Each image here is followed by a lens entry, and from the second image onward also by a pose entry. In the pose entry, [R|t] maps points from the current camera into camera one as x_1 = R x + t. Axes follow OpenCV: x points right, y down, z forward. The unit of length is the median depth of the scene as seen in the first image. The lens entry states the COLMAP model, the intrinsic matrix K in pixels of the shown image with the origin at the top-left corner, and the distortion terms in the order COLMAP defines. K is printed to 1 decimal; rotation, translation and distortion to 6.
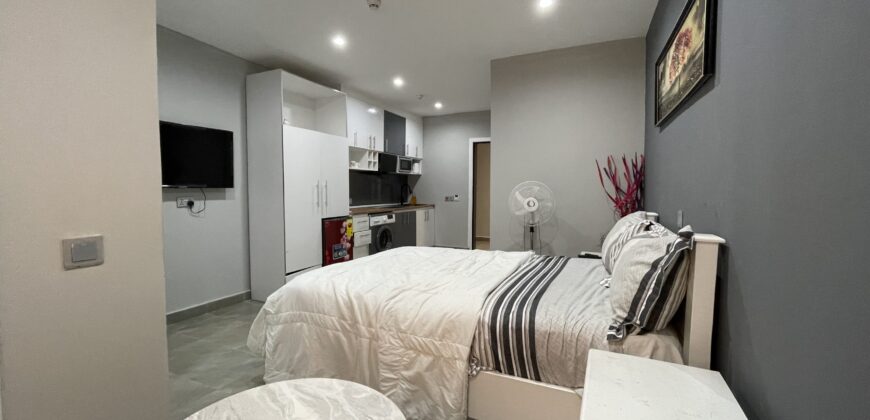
lens RADIAL K [[350.9, 0, 437.8], [0, 350.9, 210.0], [0, 0, 1]] dist [-0.005999, 0.001855]
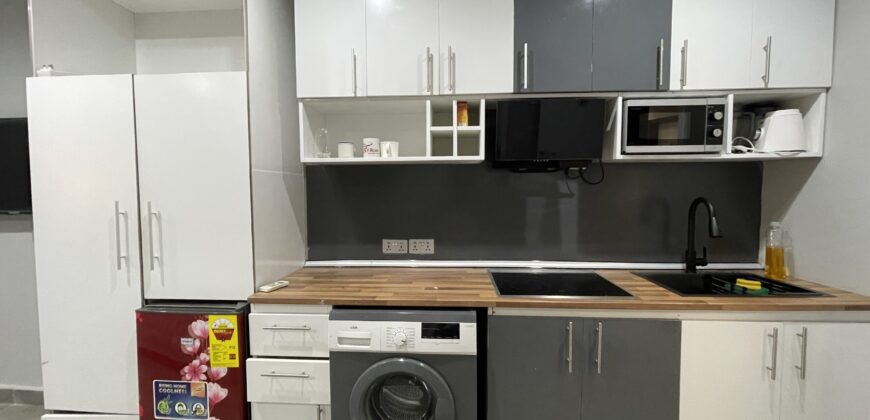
lens RADIAL K [[350.9, 0, 435.0], [0, 350.9, 205.9], [0, 0, 1]] dist [-0.005999, 0.001855]
pose [[0.352510, 0.035801, -0.935123, 0.133207], [-0.051845, 0.998480, 0.018683, -0.098496], [0.934371, 0.041896, 0.353830, 1.114896]]
